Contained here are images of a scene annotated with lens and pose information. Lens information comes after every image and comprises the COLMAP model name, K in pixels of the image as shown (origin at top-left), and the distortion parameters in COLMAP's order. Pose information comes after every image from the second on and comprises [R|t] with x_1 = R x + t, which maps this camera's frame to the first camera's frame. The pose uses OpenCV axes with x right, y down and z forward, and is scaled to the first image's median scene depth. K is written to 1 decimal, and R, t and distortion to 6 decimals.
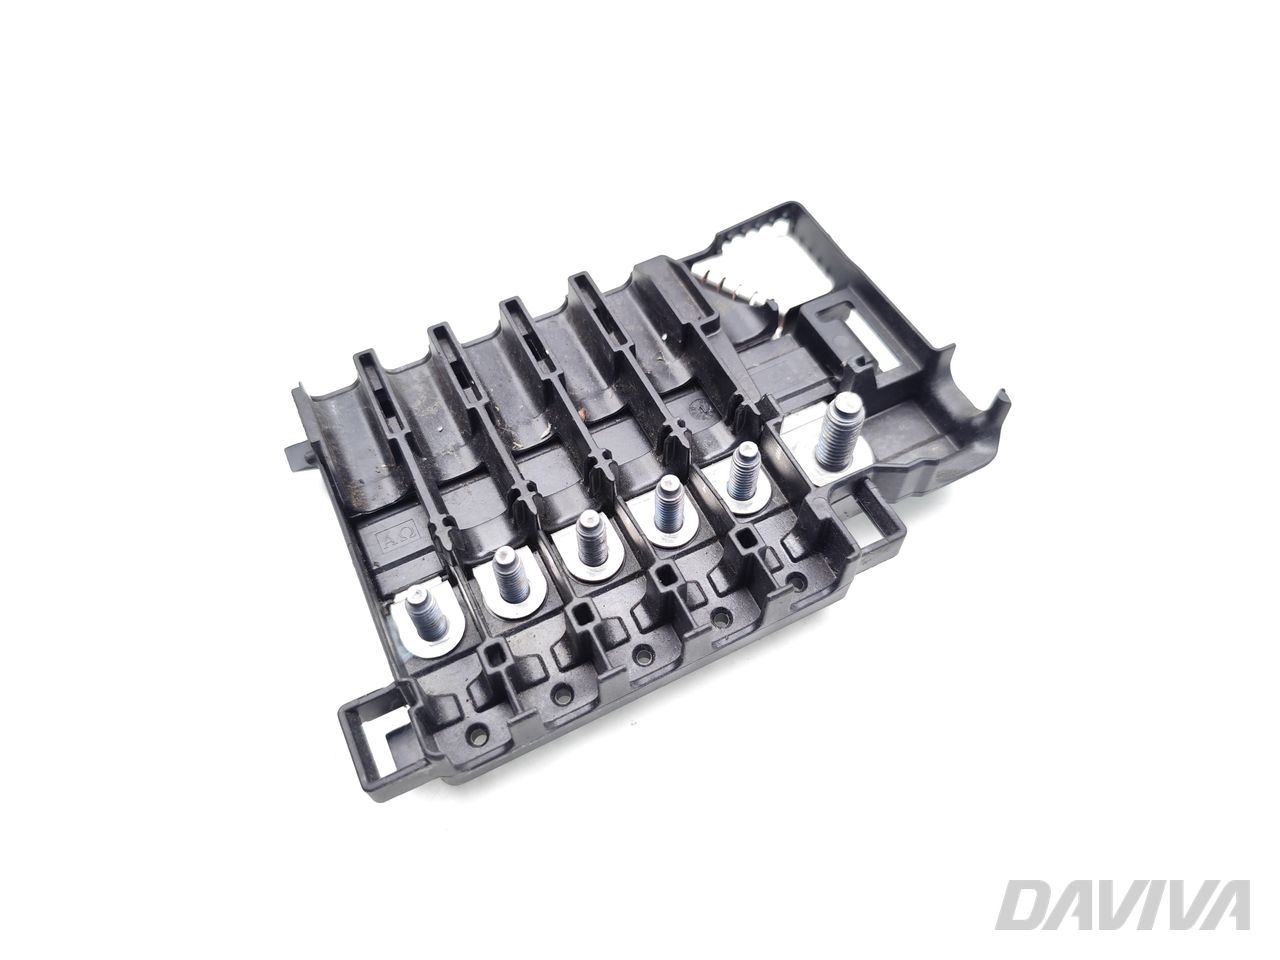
lens RADIAL K [[912.6, 0, 640.0], [0, 912.6, 480.0], [0, 0, 1]] dist [-0.001043, -0.000196]
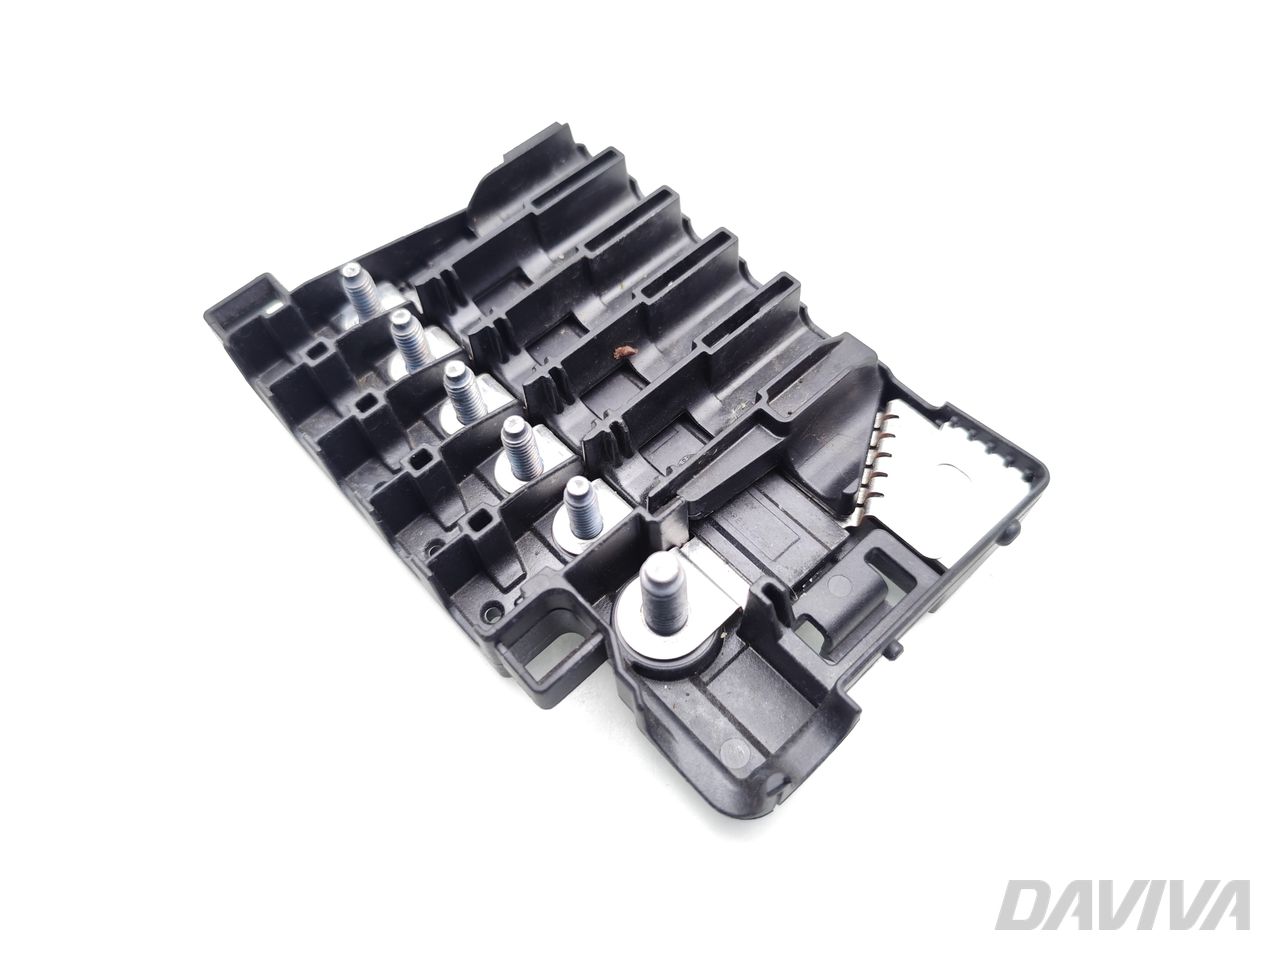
lens RADIAL K [[912.6, 0, 640.0], [0, 912.6, 480.0], [0, 0, 1]] dist [-0.001043, -0.000196]
pose [[0.257731, 0.840790, -0.476075, 0.474146], [-0.797831, 0.463118, 0.385989, -0.354275], [0.545014, 0.280346, 0.790168, 0.276841]]
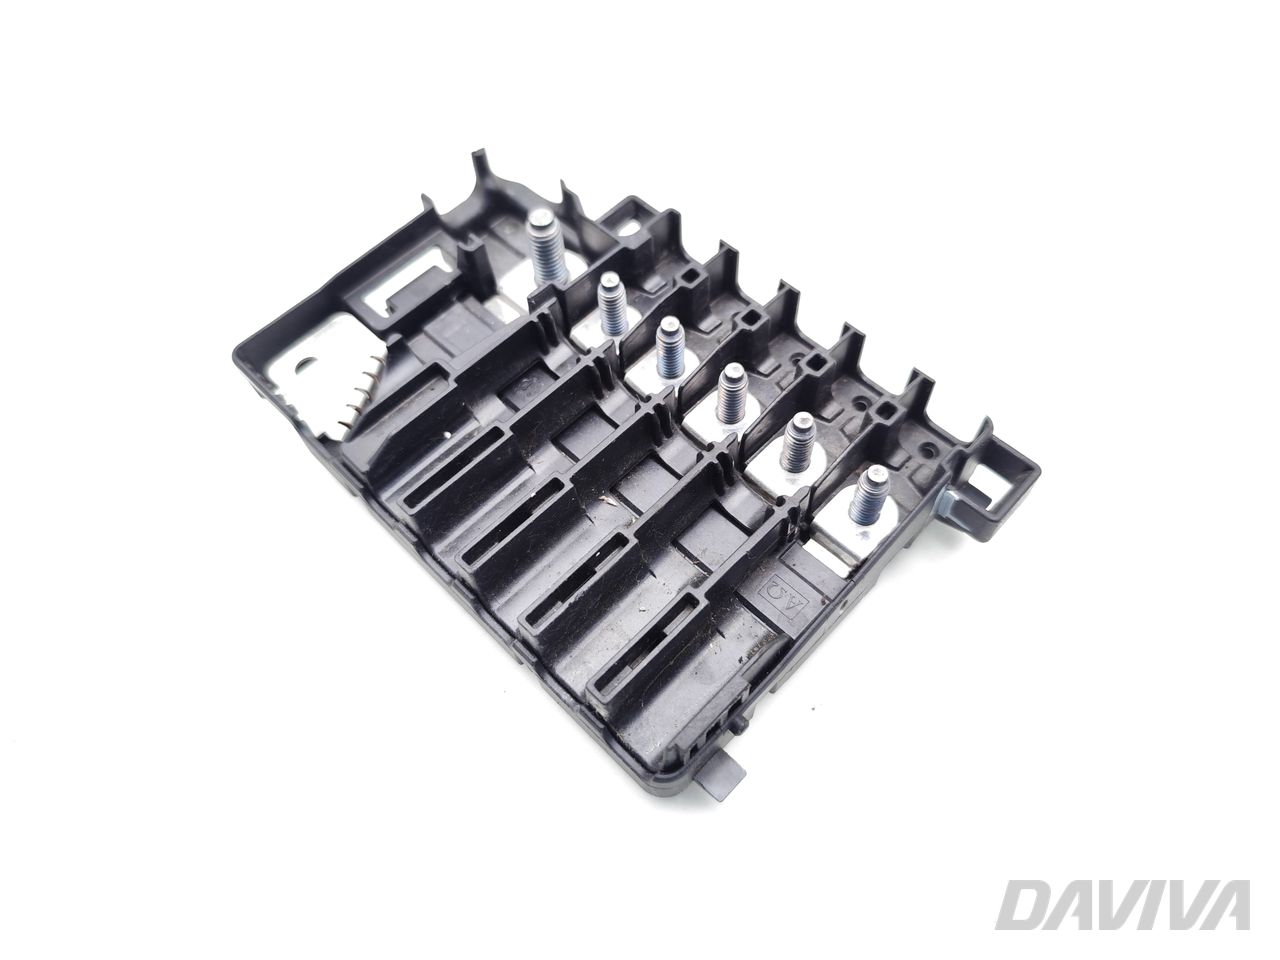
lens RADIAL K [[912.6, 0, 640.0], [0, 912.6, 480.0], [0, 0, 1]] dist [-0.001043, -0.000196]
pose [[-0.322595, -0.799343, 0.506935, -0.527704], [0.821327, 0.029817, 0.569678, -0.517186], [-0.470484, 0.600134, 0.646903, 0.372114]]
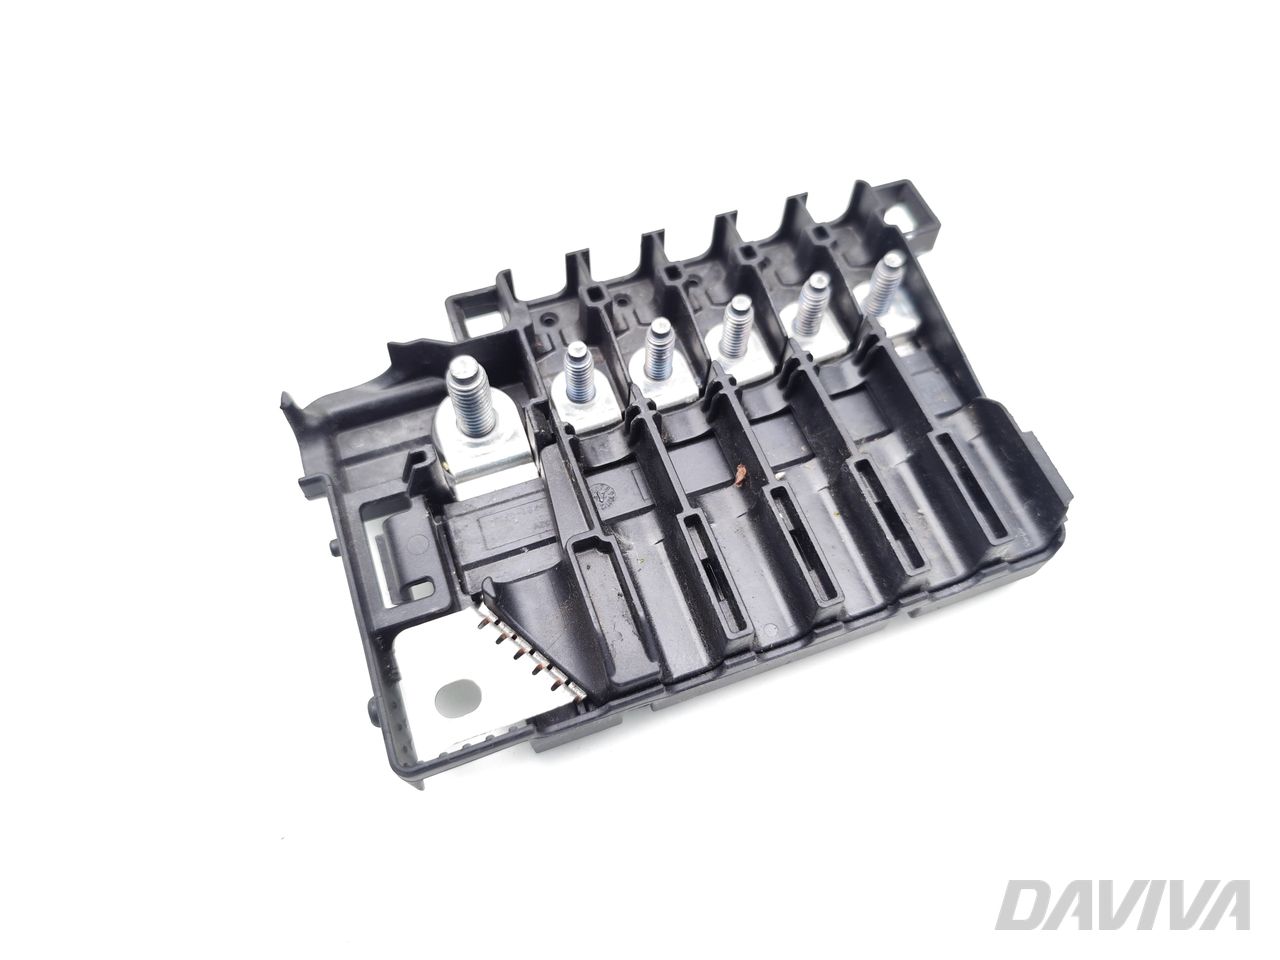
lens RADIAL K [[839.3, 0, 601.3], [0, 839.3, 477.1], [0, 0, 1]] dist [0.001269, 0.000298]
pose [[-0.991138, -0.123613, 0.048643, 0.023352], [0.107964, -0.536237, 0.837134, -0.752180], [-0.077396, 0.834967, 0.544831, 0.516881]]
